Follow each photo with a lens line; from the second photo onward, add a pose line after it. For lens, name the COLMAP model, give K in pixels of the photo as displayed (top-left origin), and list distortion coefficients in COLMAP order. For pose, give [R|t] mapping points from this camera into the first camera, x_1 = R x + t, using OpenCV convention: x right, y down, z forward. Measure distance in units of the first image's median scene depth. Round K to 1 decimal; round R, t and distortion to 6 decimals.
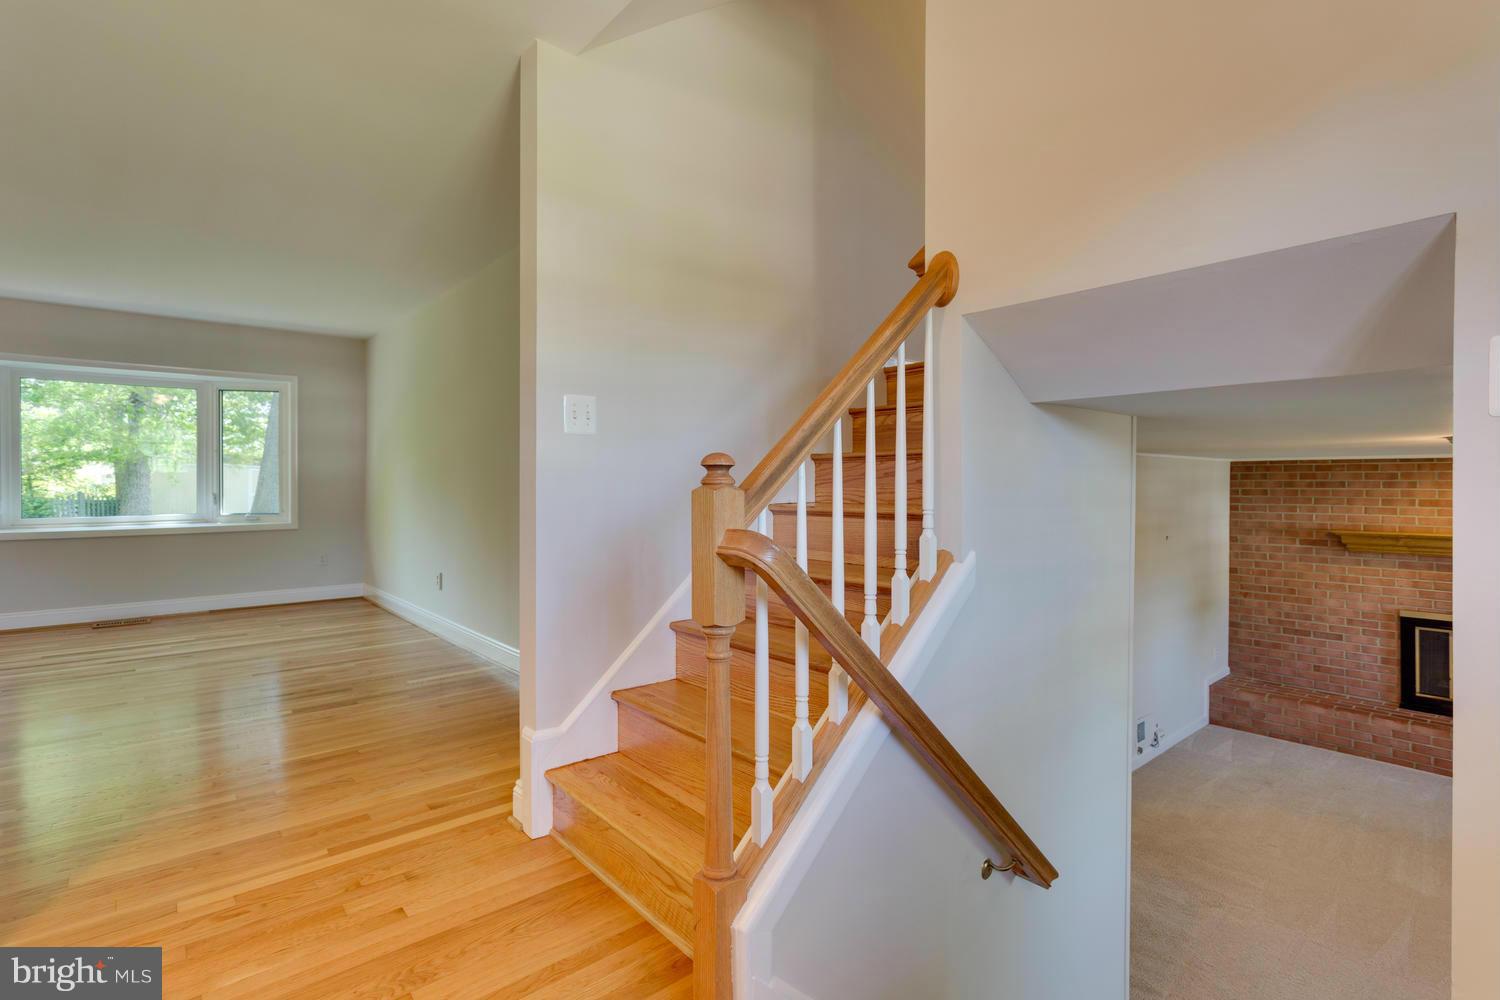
lens RADIAL K [[713.0, 0, 746.8], [0, 713.0, 494.8], [0, 0, 1]] dist [0.002567, 0.002382]
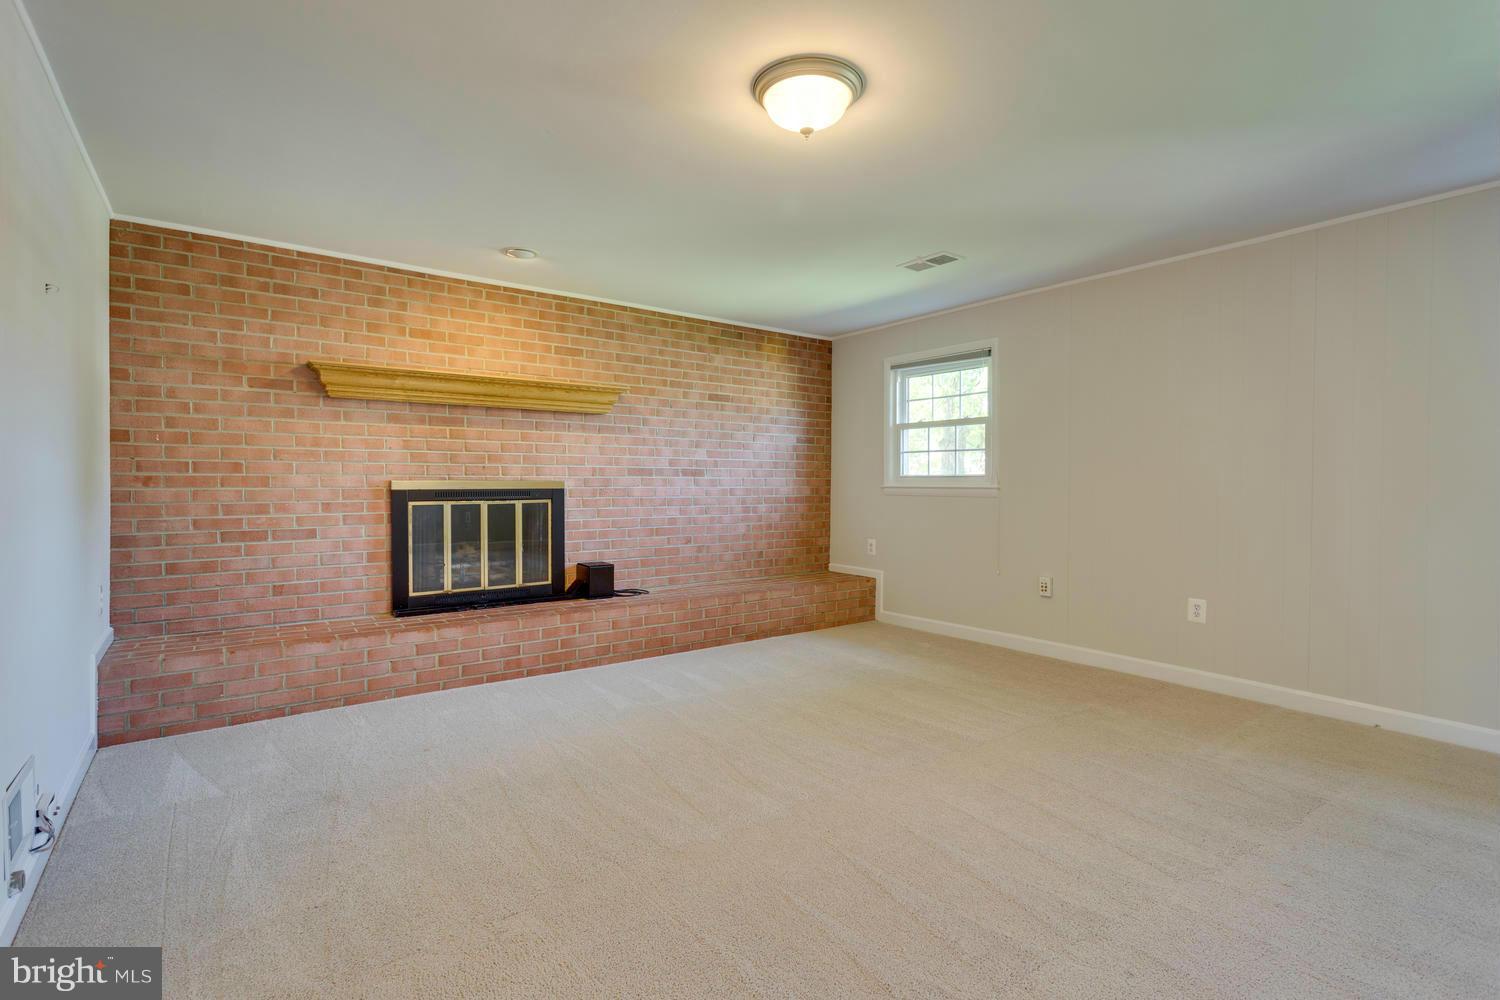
lens RADIAL K [[713.0, 0, 760.4], [0, 713.0, 491.4], [0, 0, 1]] dist [0.002567, 0.002382]
pose [[0.055866, -0.012796, 0.998356, 0.210908], [0.006793, 0.999900, 0.012436, 0.153471], [-0.998415, 0.006087, 0.055947, 0.553805]]
